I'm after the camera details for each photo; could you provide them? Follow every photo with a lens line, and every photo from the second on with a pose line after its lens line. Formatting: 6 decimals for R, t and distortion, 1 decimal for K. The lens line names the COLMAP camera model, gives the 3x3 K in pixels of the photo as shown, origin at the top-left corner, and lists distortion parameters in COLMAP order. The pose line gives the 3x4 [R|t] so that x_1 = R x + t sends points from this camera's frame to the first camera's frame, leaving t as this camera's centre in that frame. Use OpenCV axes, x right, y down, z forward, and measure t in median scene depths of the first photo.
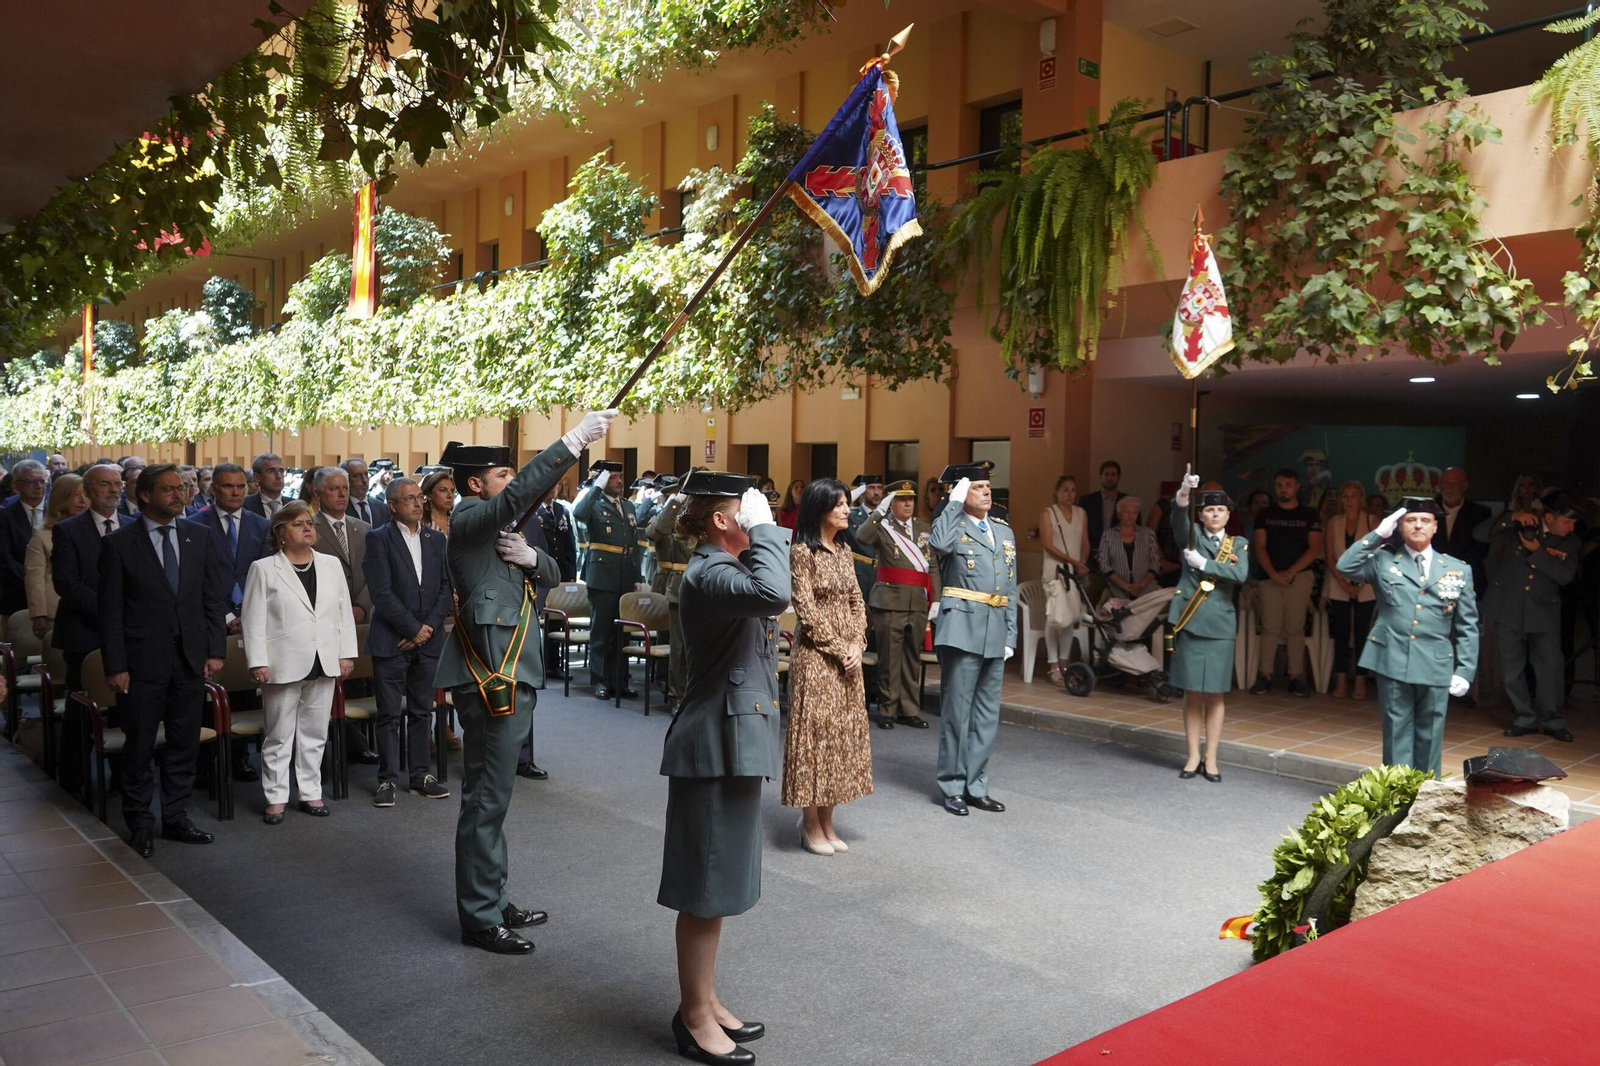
lens RADIAL K [[1430.7, 0, 792.6], [0, 1430.7, 529.4], [0, 0, 1]] dist [0.110970, -0.039777]
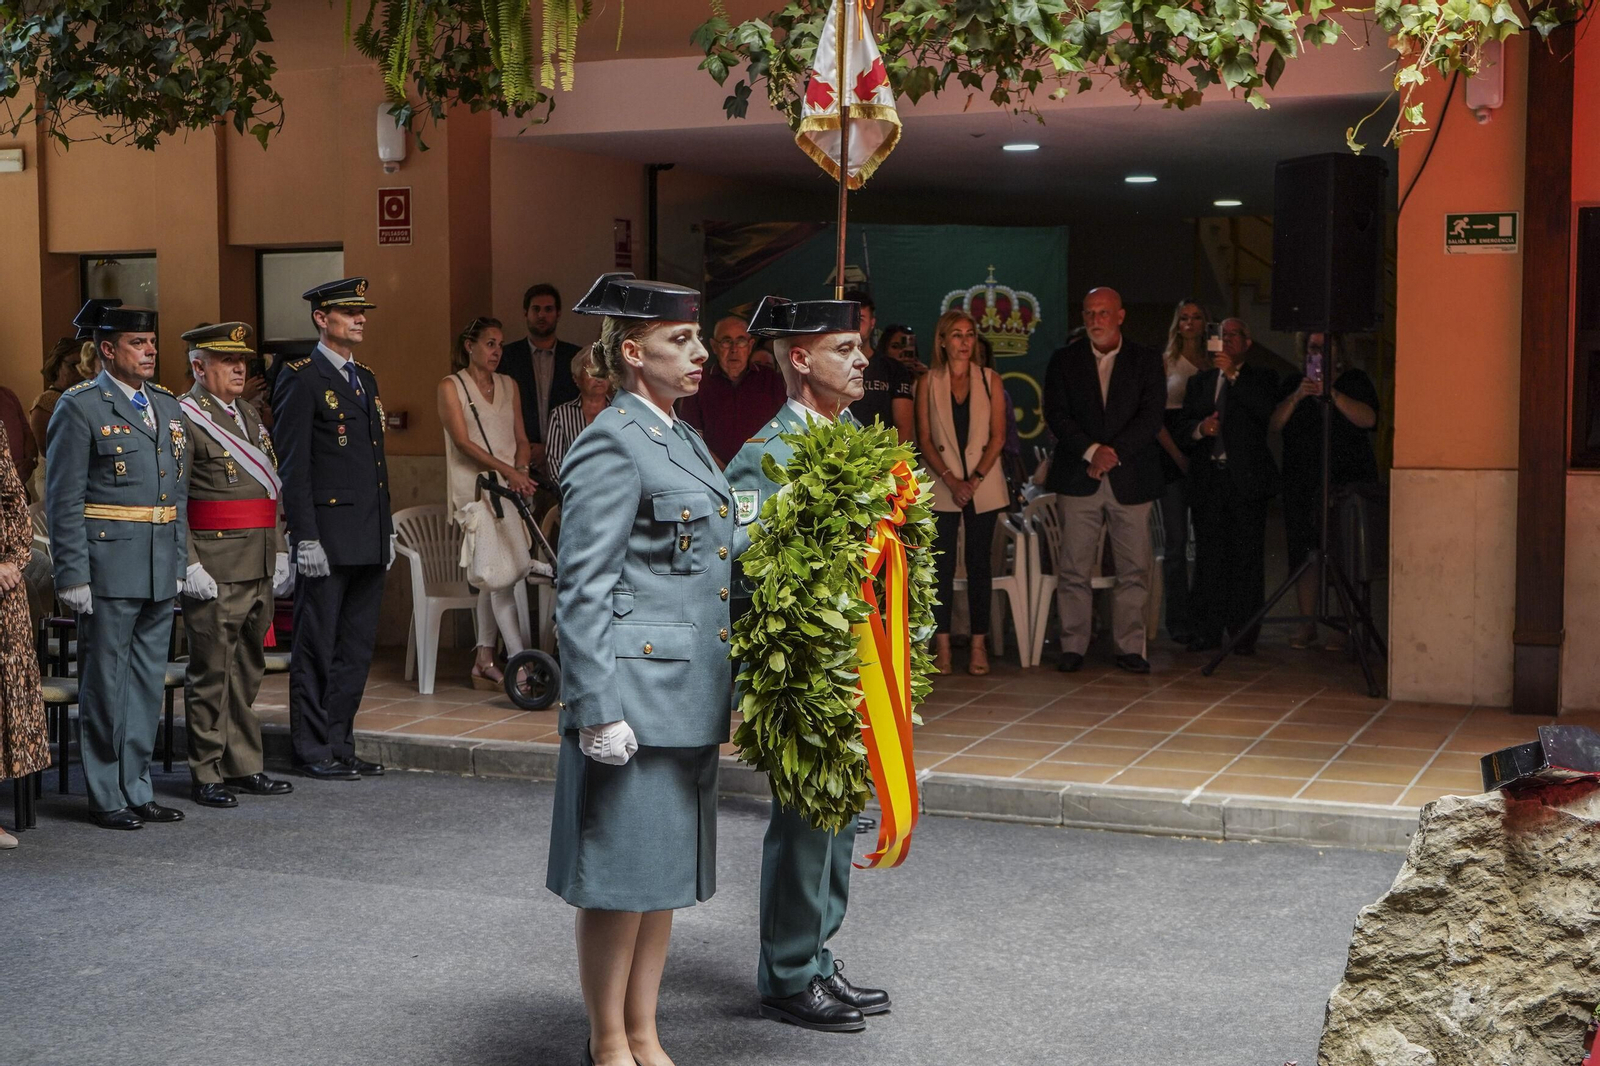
lens RADIAL K [[2436.4, 0, 806.0], [0, 2436.4, 534.5], [0, 0, 1]] dist [0.022108, 0.000000]
pose [[0.904060, -0.054205, 0.423955, -0.132904], [0.035632, 0.998031, 0.051621, 0.005690], [-0.425918, -0.031562, 0.904211, 0.155483]]
